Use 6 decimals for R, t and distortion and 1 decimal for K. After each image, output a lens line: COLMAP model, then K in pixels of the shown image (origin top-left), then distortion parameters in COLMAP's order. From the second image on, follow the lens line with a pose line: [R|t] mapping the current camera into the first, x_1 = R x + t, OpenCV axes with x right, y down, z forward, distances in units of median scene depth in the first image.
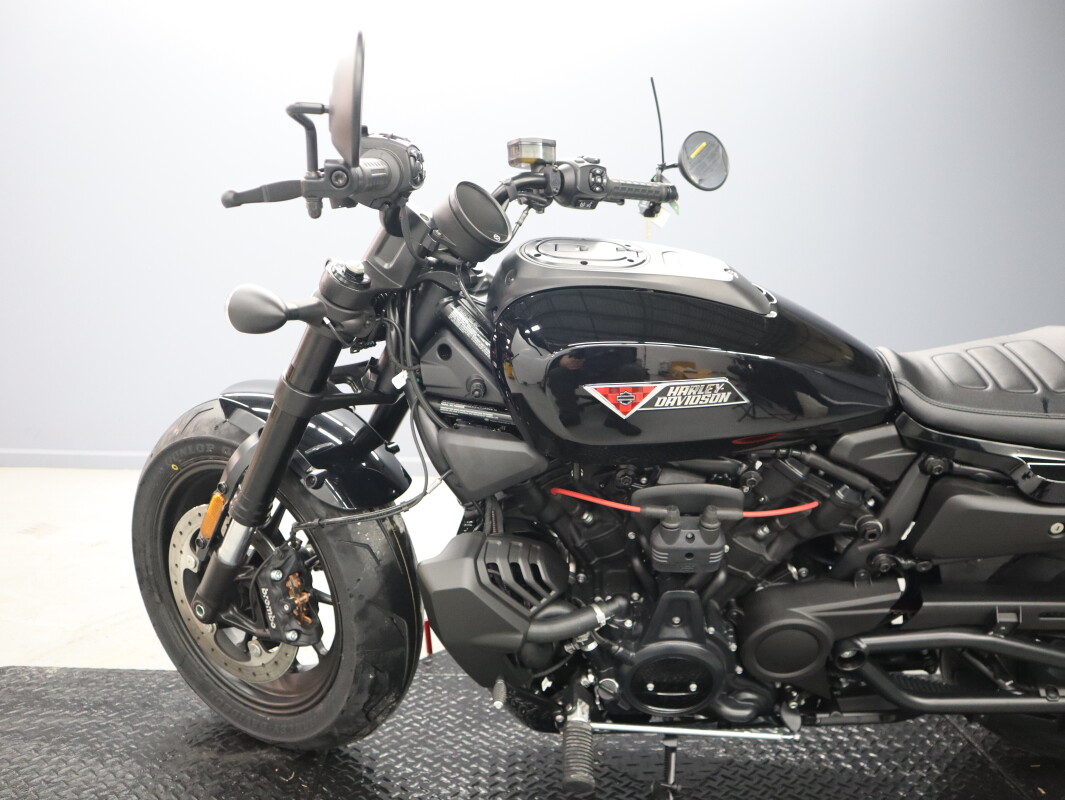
lens RADIAL K [[823.1, 0, 532.5], [0, 823.1, 400.0], [0, 0, 1]] dist [-0.114434, 0.074313]
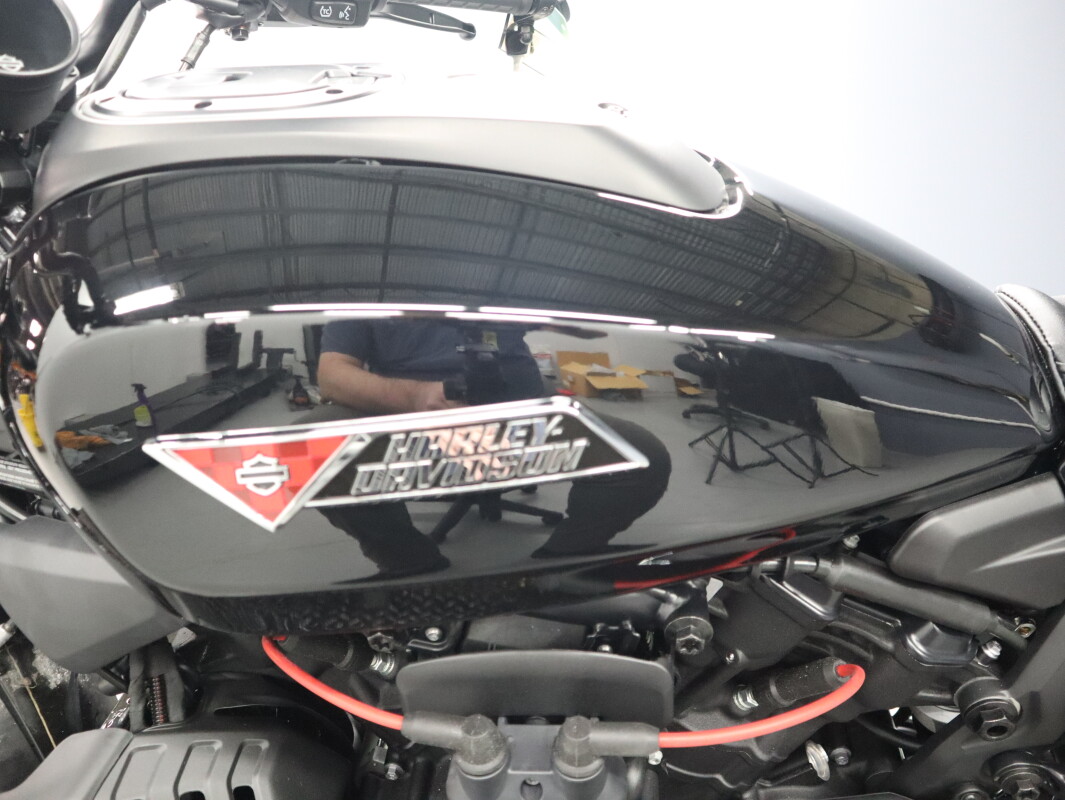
lens RADIAL K [[823.1, 0, 532.5], [0, 823.1, 400.0], [0, 0, 1]] dist [-0.114434, 0.074313]
pose [[0.996603, -0.042088, -0.070782, 0.203702], [0.045509, 0.997837, 0.047440, -0.035755], [0.068633, -0.050500, 0.996363, 0.549650]]
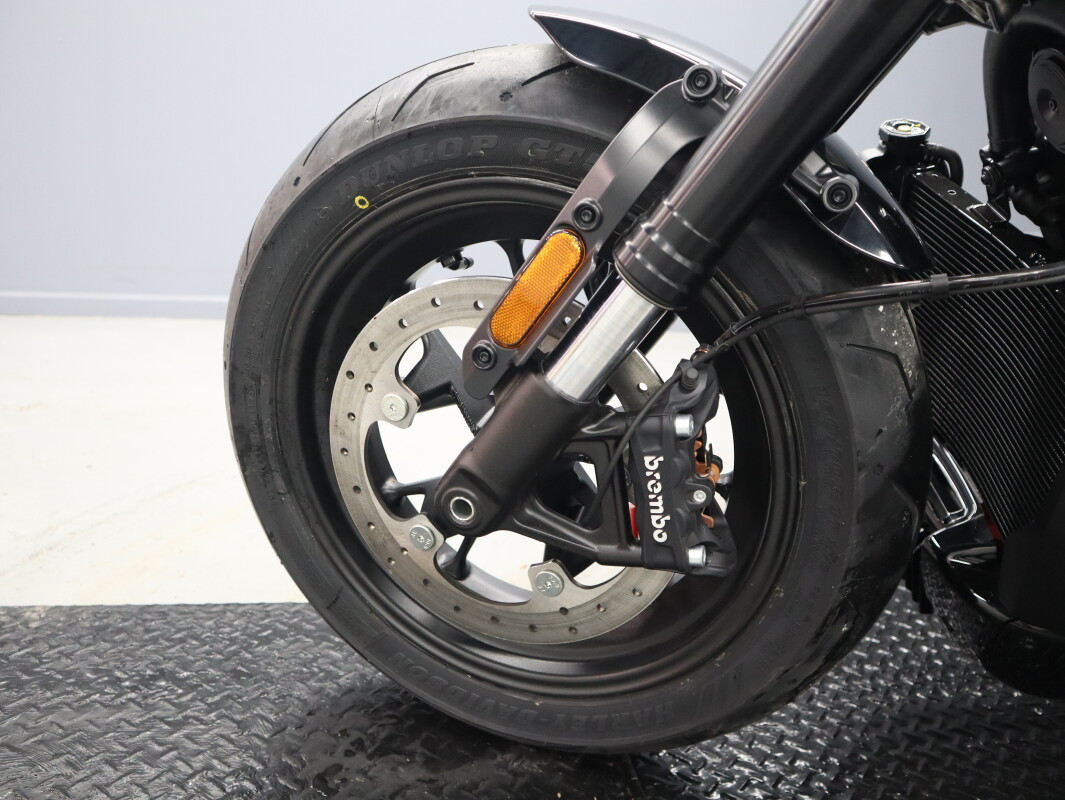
lens RADIAL K [[823.1, 0, 532.5], [0, 823.1, 400.0], [0, 0, 1]] dist [-0.114434, 0.074313]
pose [[0.990074, -0.000215, 0.140549, -0.474279], [-0.020931, 0.988621, 0.148963, 0.141928], [-0.138982, -0.150426, 0.978803, 0.595471]]
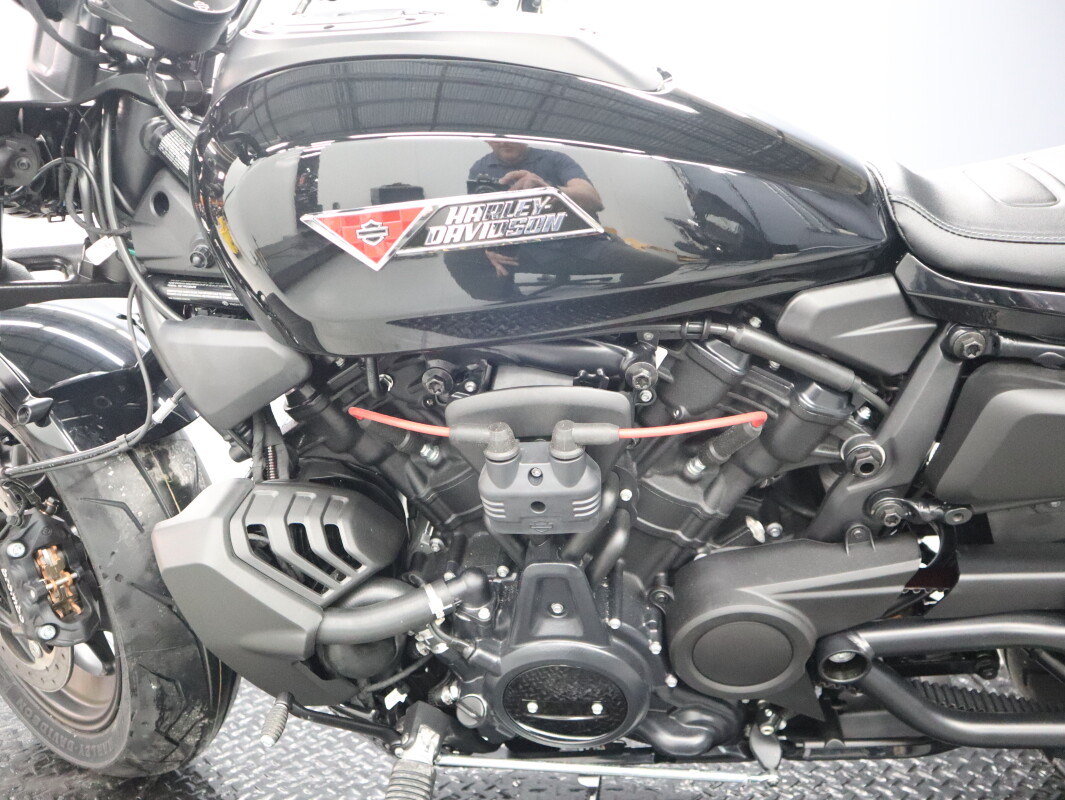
lens RADIAL K [[823.1, 0, 532.5], [0, 823.1, 400.0], [0, 0, 1]] dist [-0.114434, 0.074313]
pose [[0.993936, -0.041463, -0.101840, 0.226033], [0.045673, 0.998181, 0.039361, 0.079191], [0.100022, -0.043774, 0.994022, 0.359423]]
